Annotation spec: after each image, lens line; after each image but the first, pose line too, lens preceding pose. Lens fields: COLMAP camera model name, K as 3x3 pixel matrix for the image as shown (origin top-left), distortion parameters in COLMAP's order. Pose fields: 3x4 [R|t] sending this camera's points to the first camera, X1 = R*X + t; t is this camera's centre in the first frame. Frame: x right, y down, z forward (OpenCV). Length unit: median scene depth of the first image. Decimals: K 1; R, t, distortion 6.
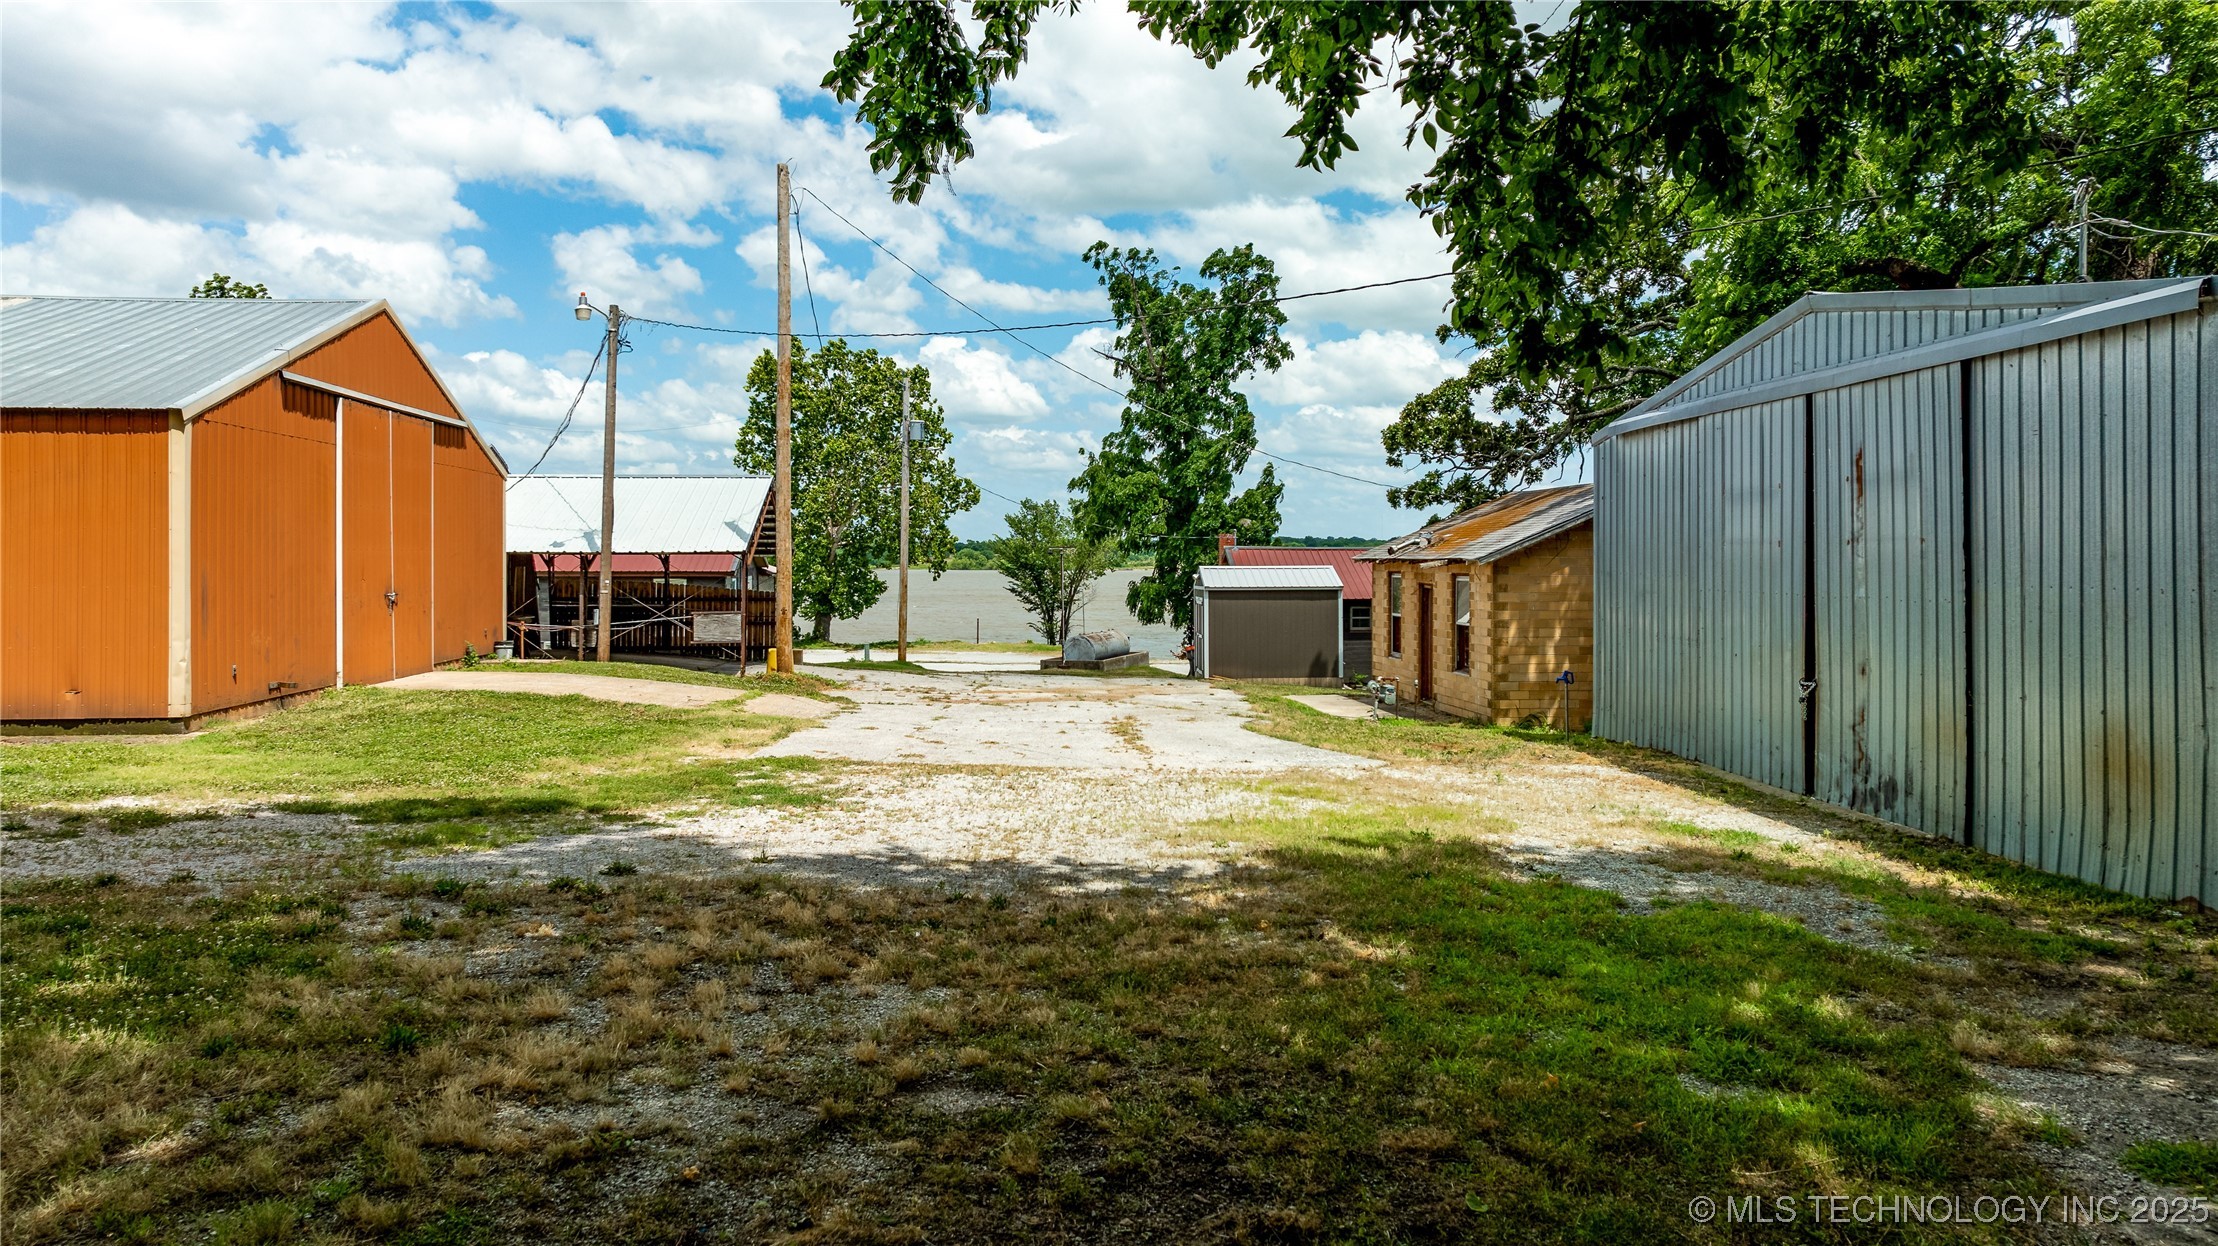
lens RADIAL K [[1616.3, 0, 1121.0], [0, 1616.3, 539.9], [0, 0, 1]] dist [-0.013412, -0.005991]
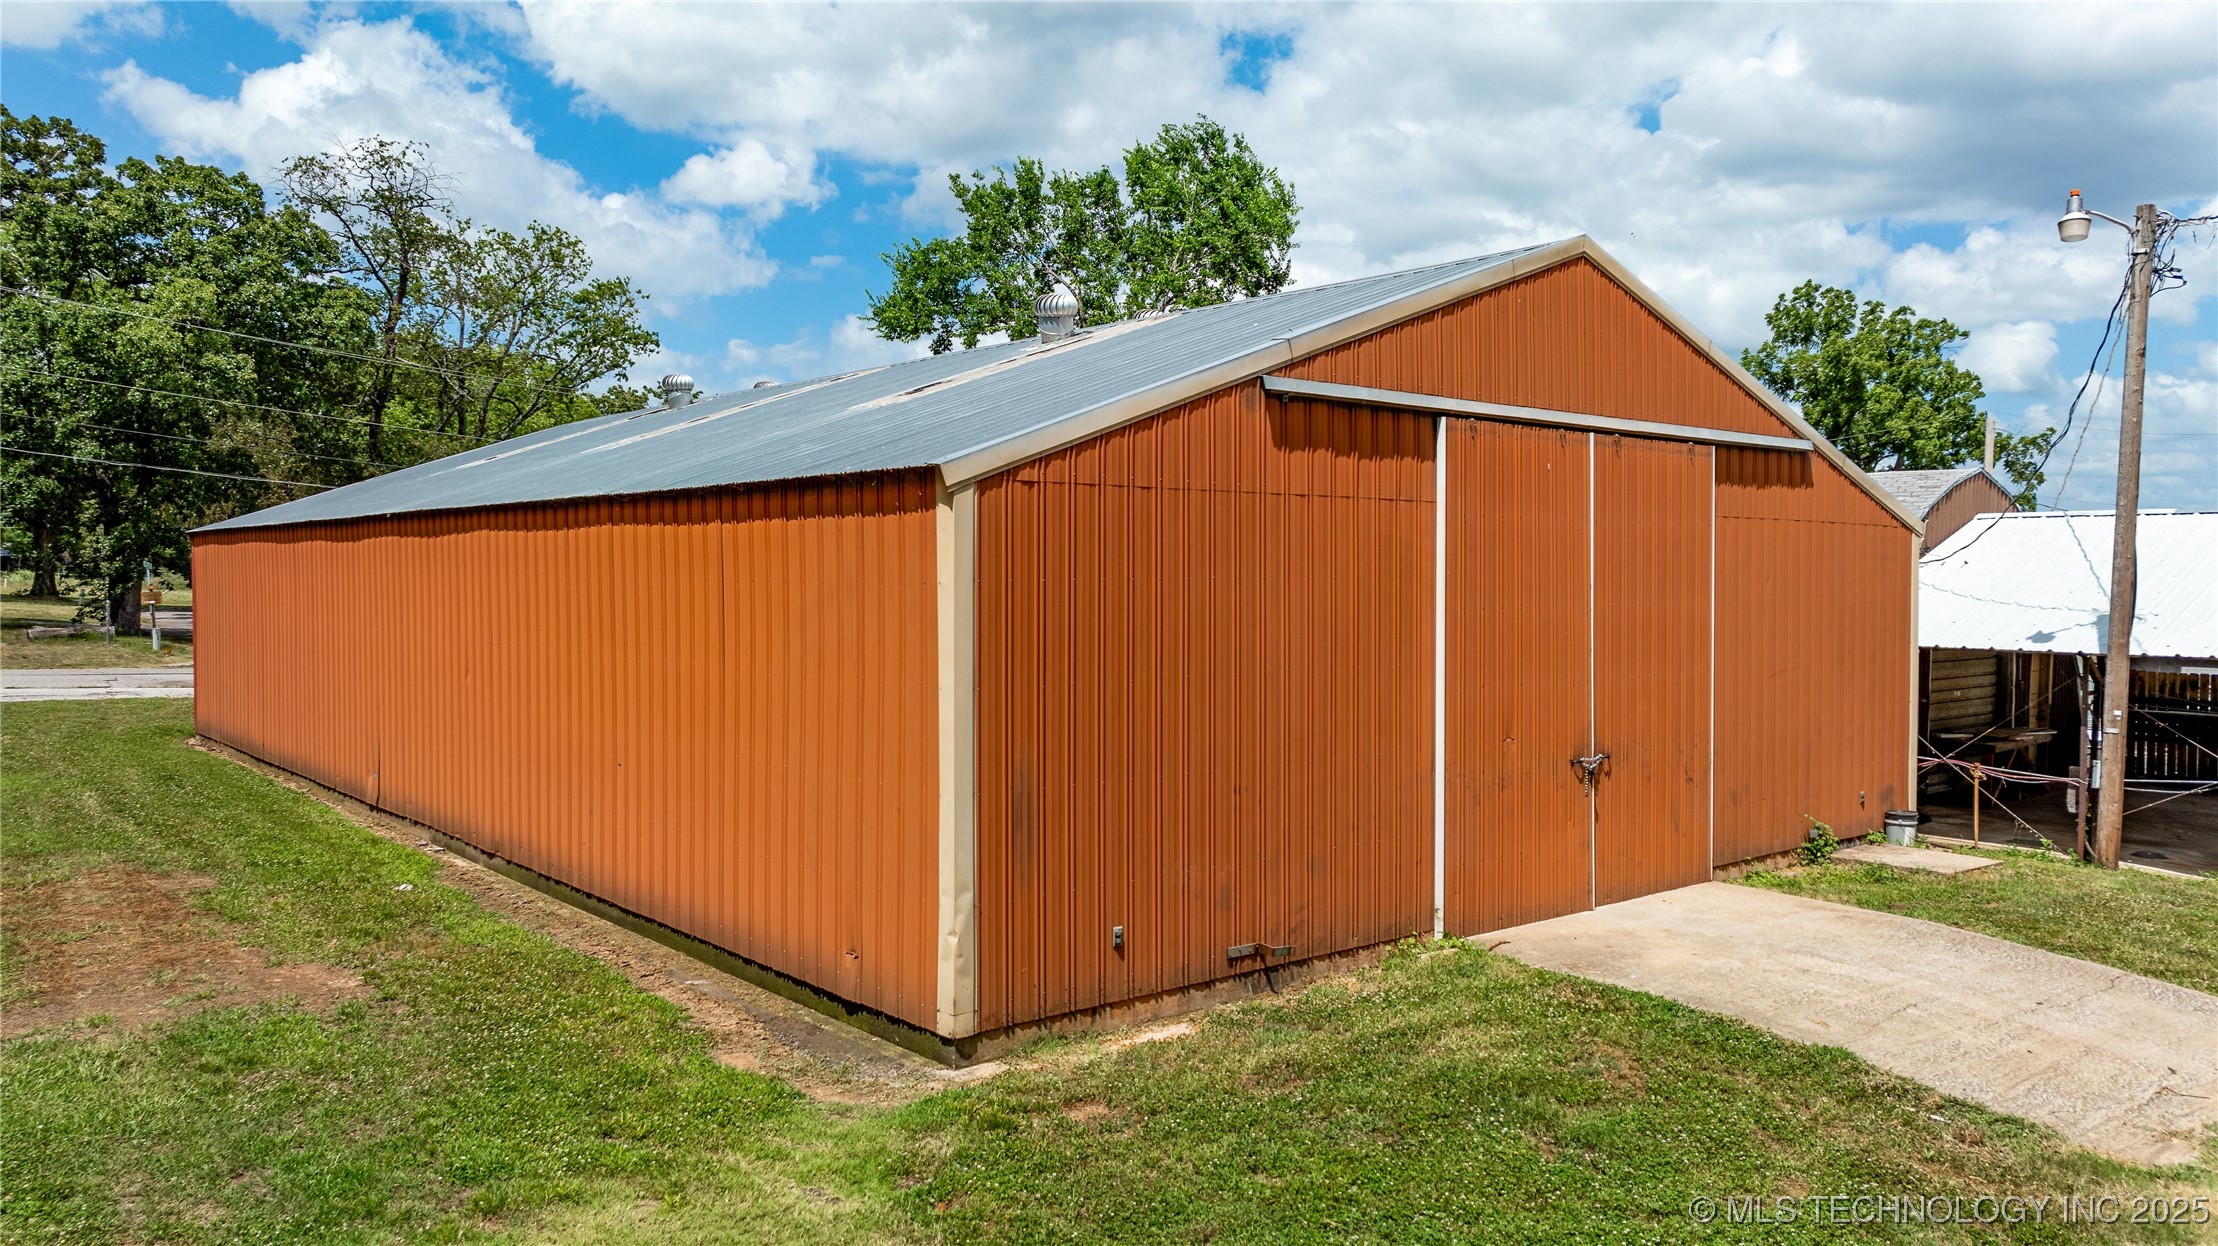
lens RADIAL K [[1616.3, 0, 1121.2], [0, 1616.3, 609.8], [0, 0, 1]] dist [-0.013412, -0.005991]
pose [[0.569284, 0.021283, -0.821866, -0.095824], [0.004414, 0.999571, 0.028943, -0.042170], [0.822129, -0.020105, 0.568946, 0.644797]]
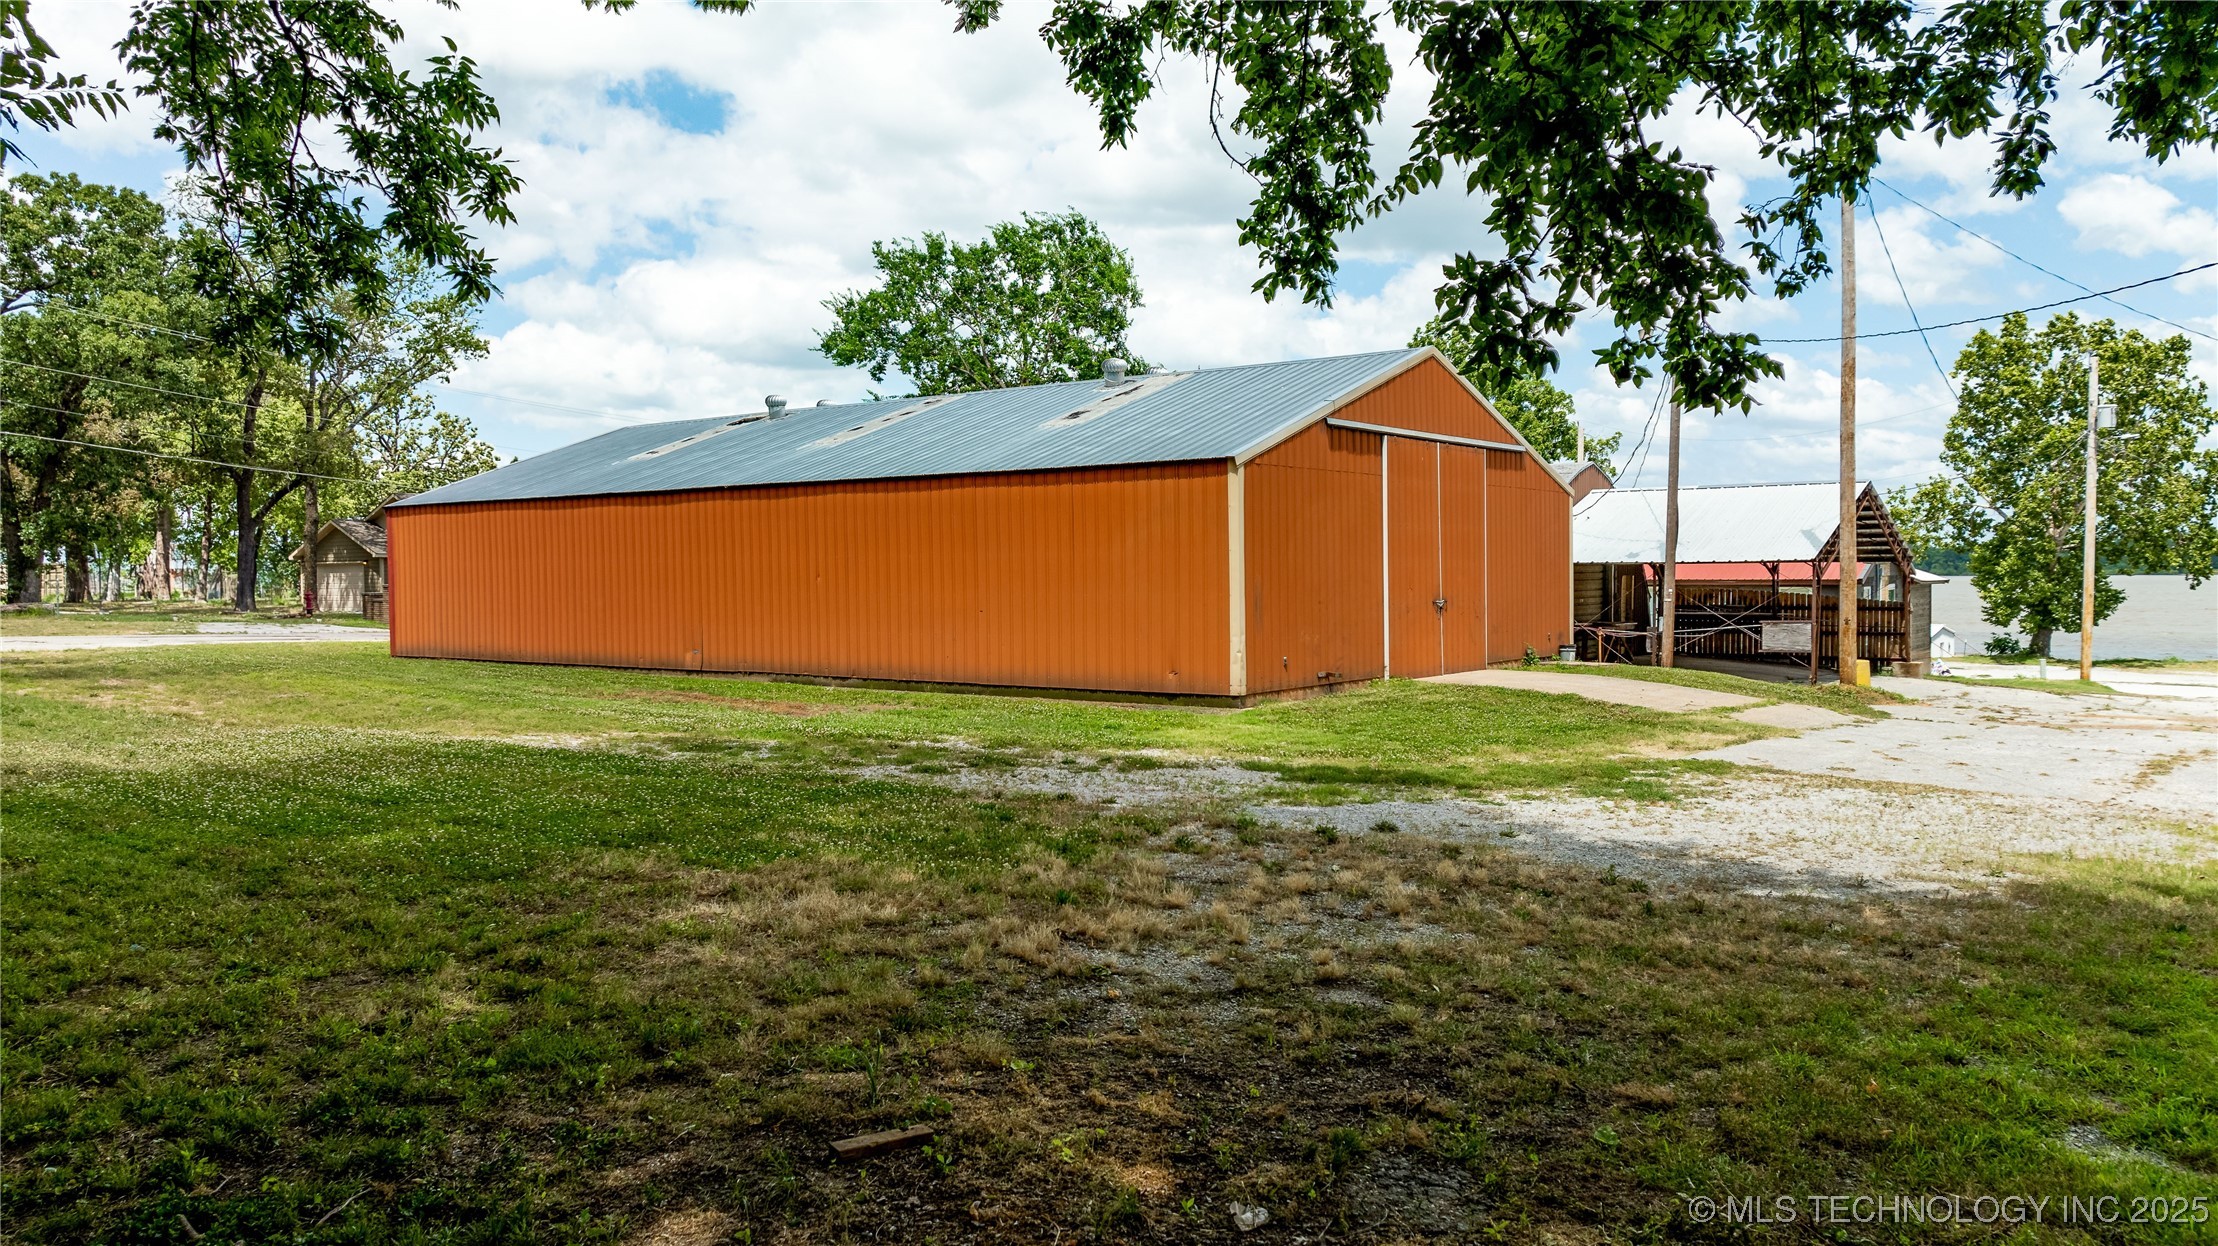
lens RADIAL K [[1616.3, 0, 1107.5], [0, 1616.3, 616.4], [0, 0, 1]] dist [-0.013412, -0.005991]
pose [[0.737874, 0.014302, -0.674787, 0.186379], [0.015166, 0.999172, 0.037761, -0.003612], [0.674768, -0.038097, 0.737046, -0.023665]]
